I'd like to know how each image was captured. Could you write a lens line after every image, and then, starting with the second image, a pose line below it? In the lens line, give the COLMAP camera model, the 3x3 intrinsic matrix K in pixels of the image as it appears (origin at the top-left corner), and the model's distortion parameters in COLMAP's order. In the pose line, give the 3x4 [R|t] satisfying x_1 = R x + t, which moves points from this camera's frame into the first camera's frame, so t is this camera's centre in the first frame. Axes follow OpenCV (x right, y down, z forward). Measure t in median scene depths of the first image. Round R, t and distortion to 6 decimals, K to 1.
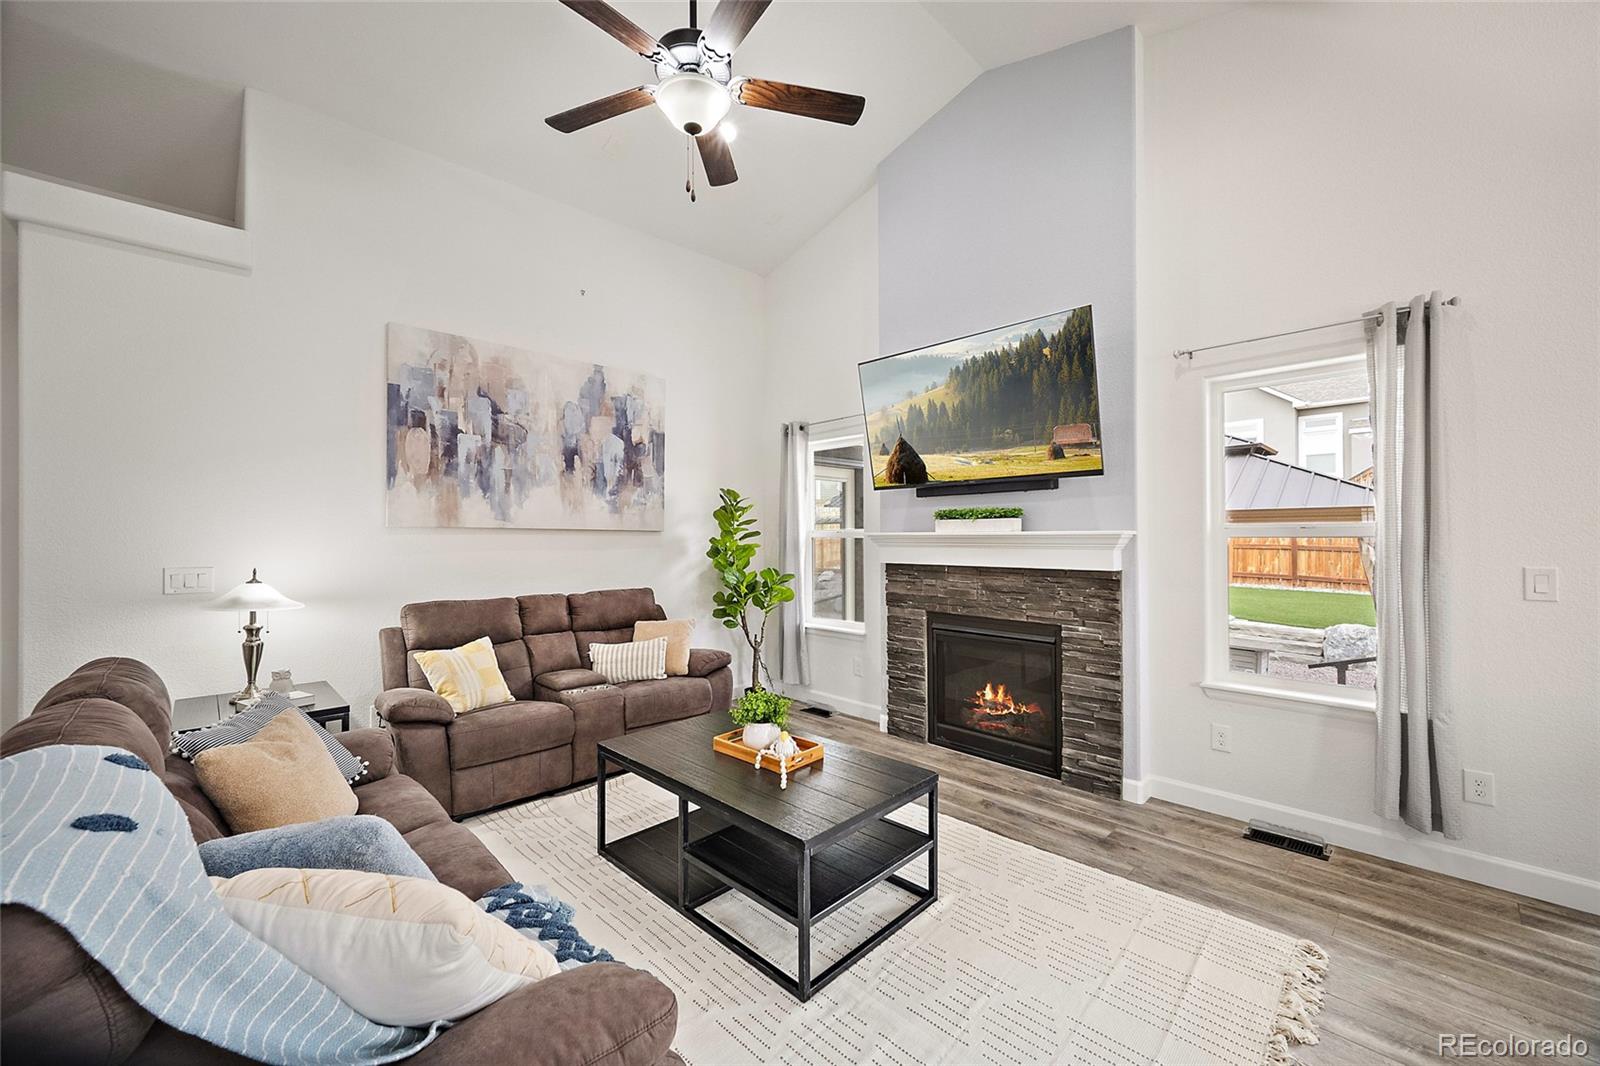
lens RADIAL K [[625.6, 0, 794.4], [0, 625.6, 536.3], [0, 0, 1]] dist [0.000722, -0.000342]
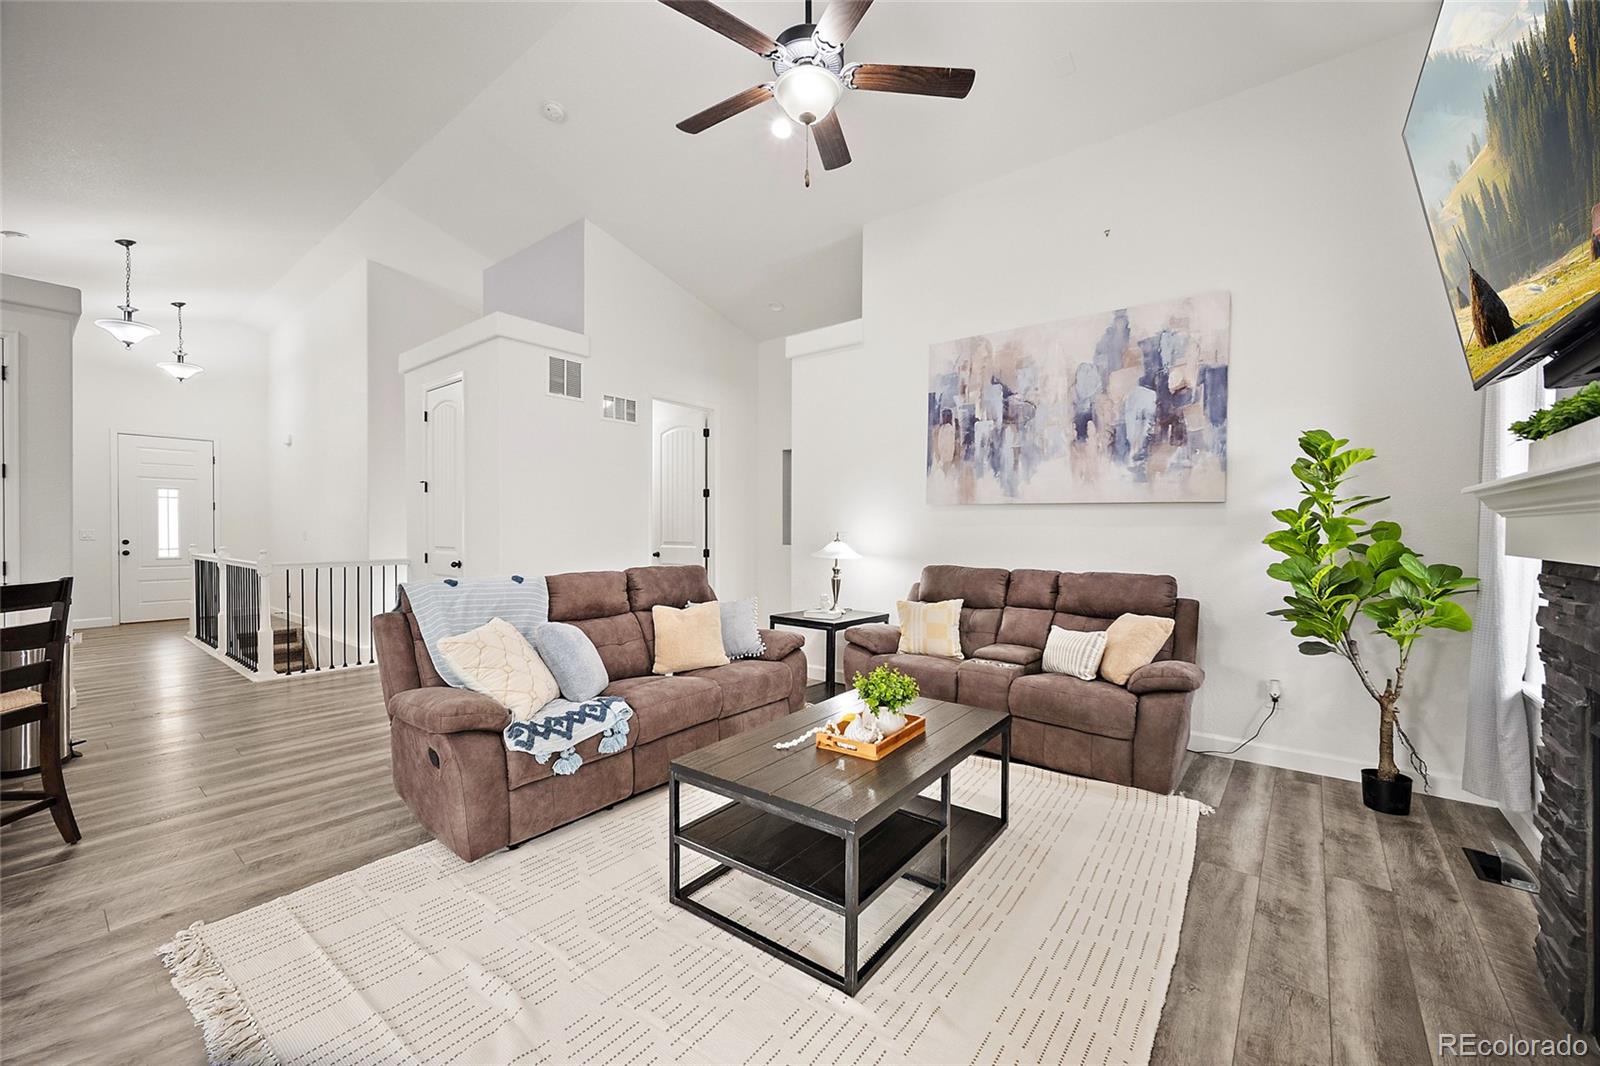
lens RADIAL K [[631.3, 0, 793.8], [0, 631.3, 539.2], [0, 0, 1]] dist [-0.002608, -0.000340]
pose [[0.129631, 0.020166, -0.991357, 0.550630], [-0.004963, 0.999794, 0.019689, 0.027944], [0.991550, 0.002368, 0.129705, 0.504884]]
